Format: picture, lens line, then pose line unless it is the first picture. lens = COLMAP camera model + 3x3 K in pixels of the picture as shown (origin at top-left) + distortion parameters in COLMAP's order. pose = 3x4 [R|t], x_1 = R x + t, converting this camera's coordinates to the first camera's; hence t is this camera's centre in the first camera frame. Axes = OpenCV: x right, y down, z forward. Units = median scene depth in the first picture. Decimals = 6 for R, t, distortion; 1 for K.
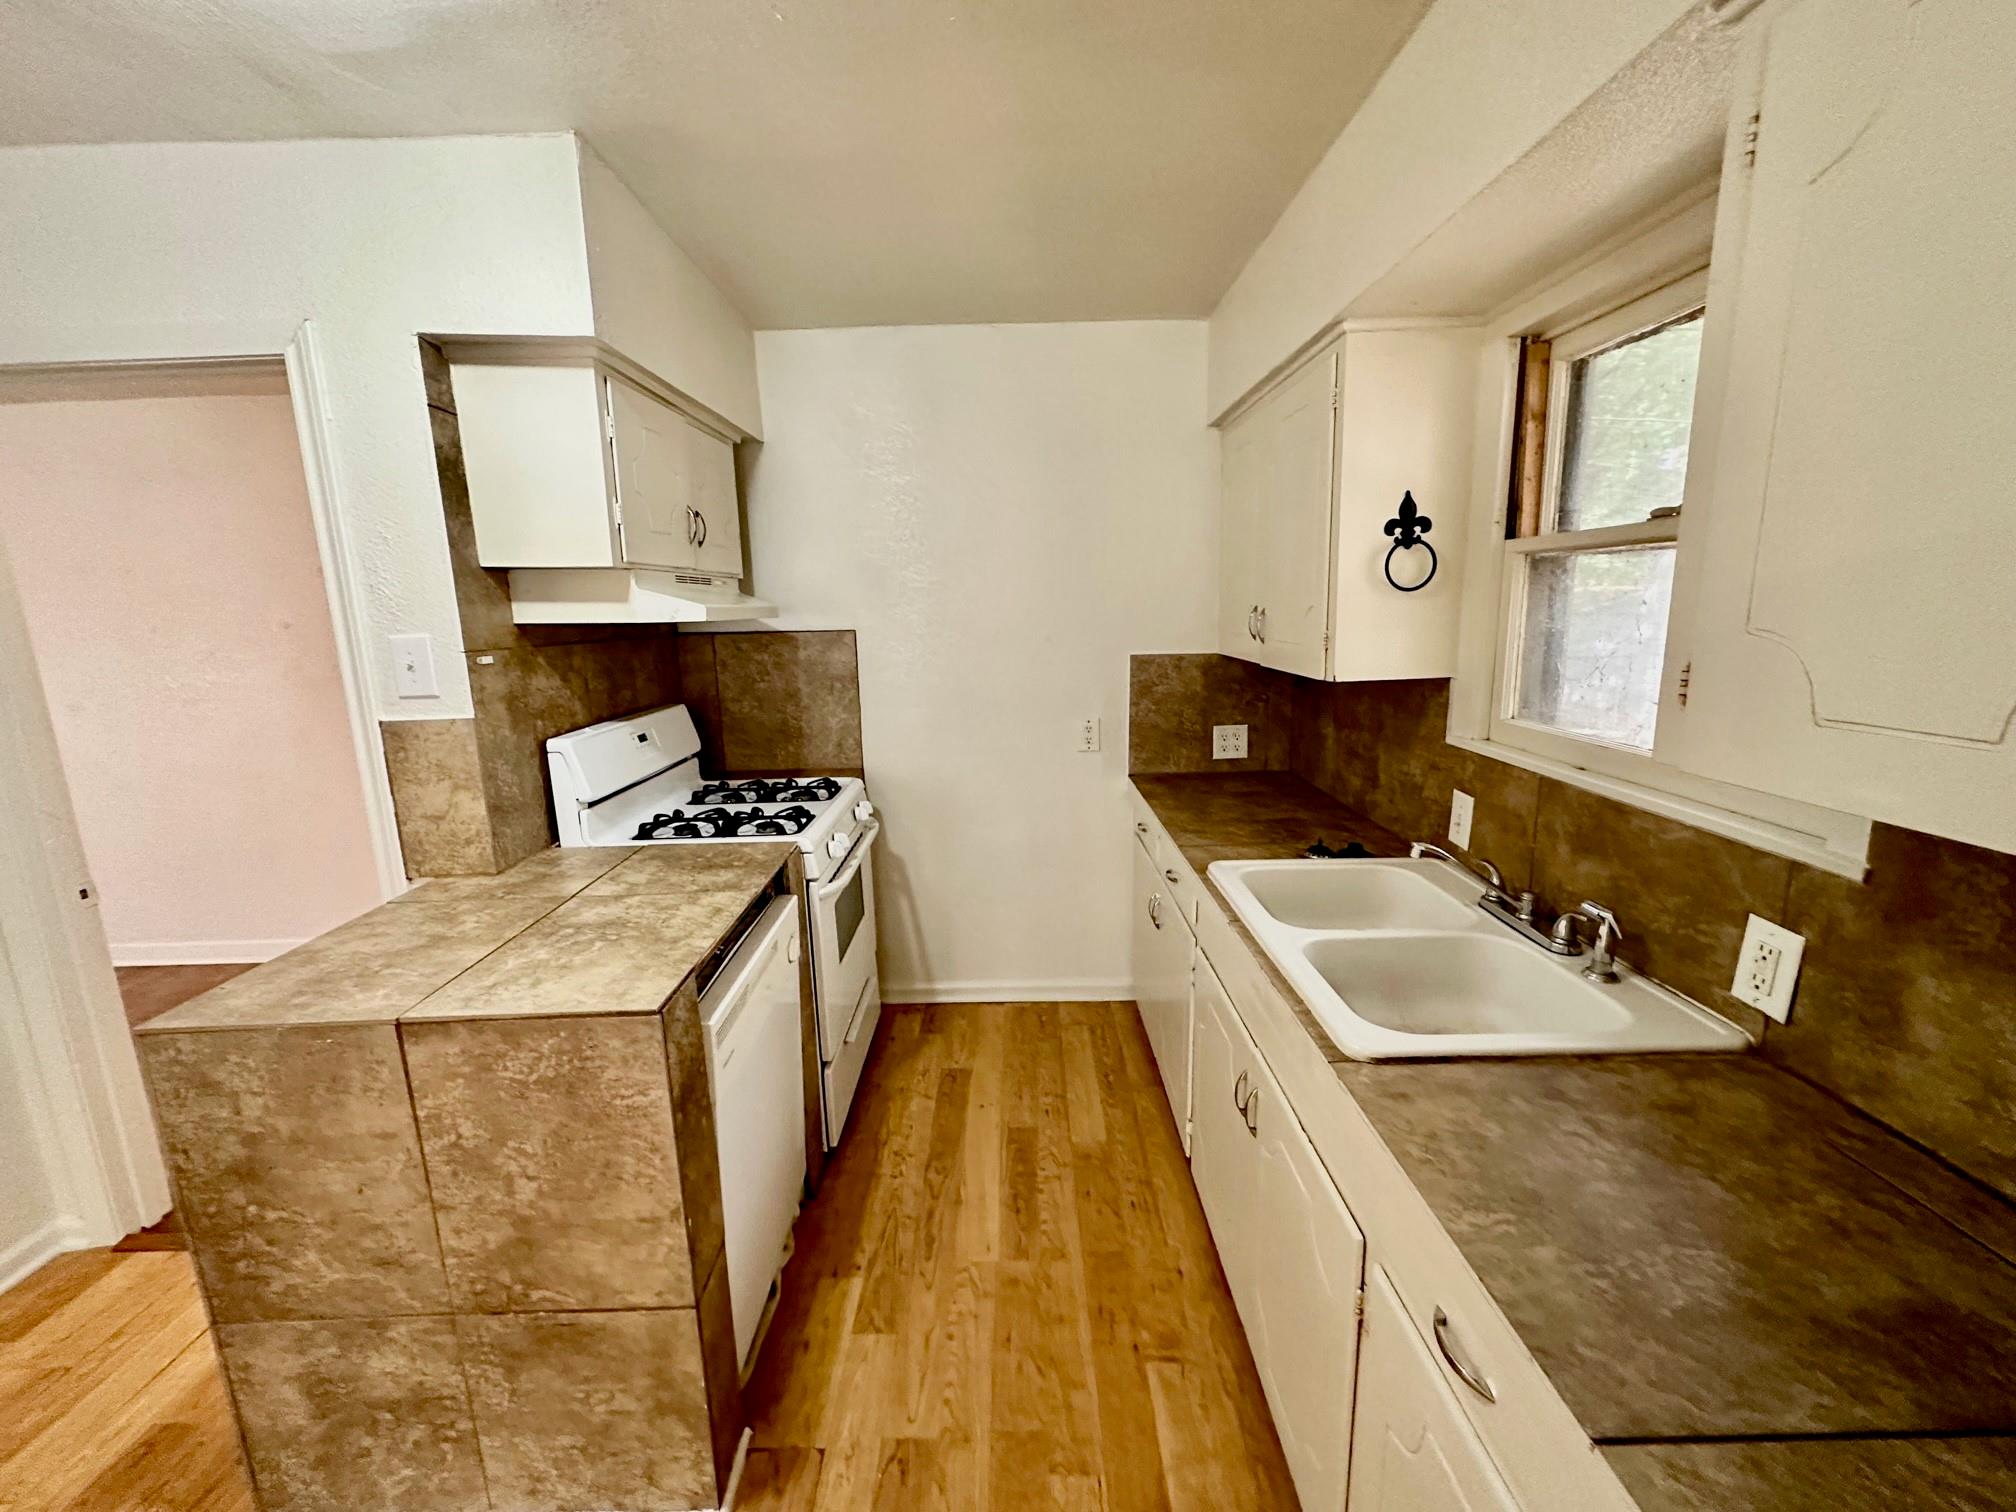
lens RADIAL K [[809.0, 0, 1003.7], [0, 809.0, 760.1], [0, 0, 1]] dist [0.001253, -0.000201]
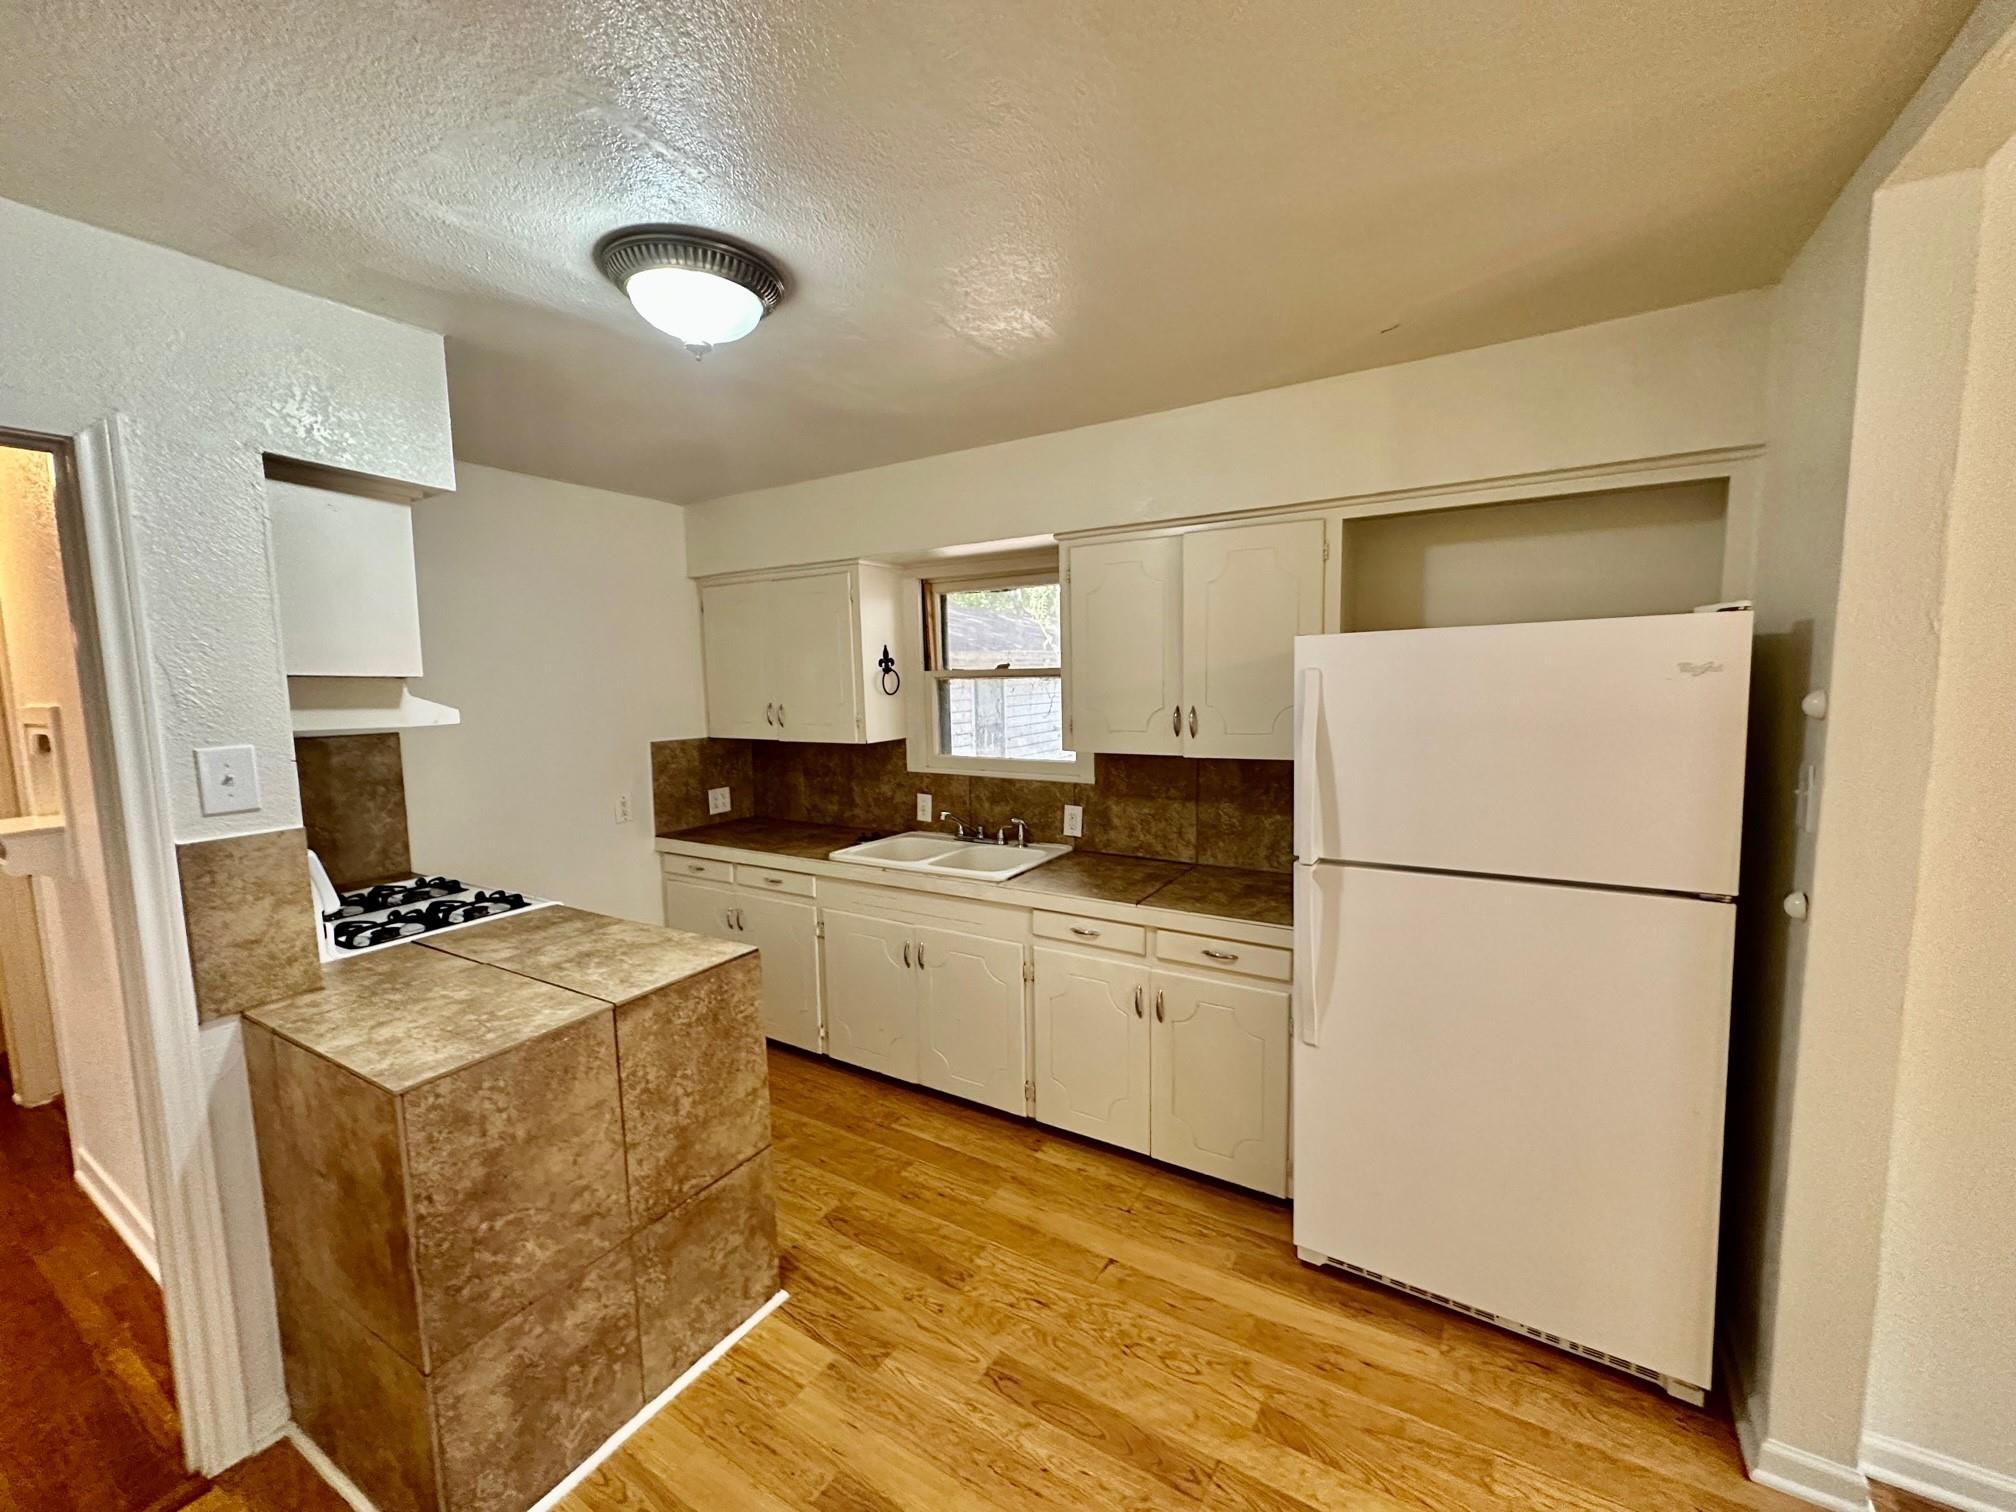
lens RADIAL K [[809.0, 0, 1002.2], [0, 809.0, 754.9], [0, 0, 1]] dist [0.001253, -0.000201]
pose [[0.525847, -0.068009, 0.847856, -1.271813], [0.170184, 0.985055, -0.026535, 0.038900], [-0.833380, 0.158245, 0.529562, -0.297433]]
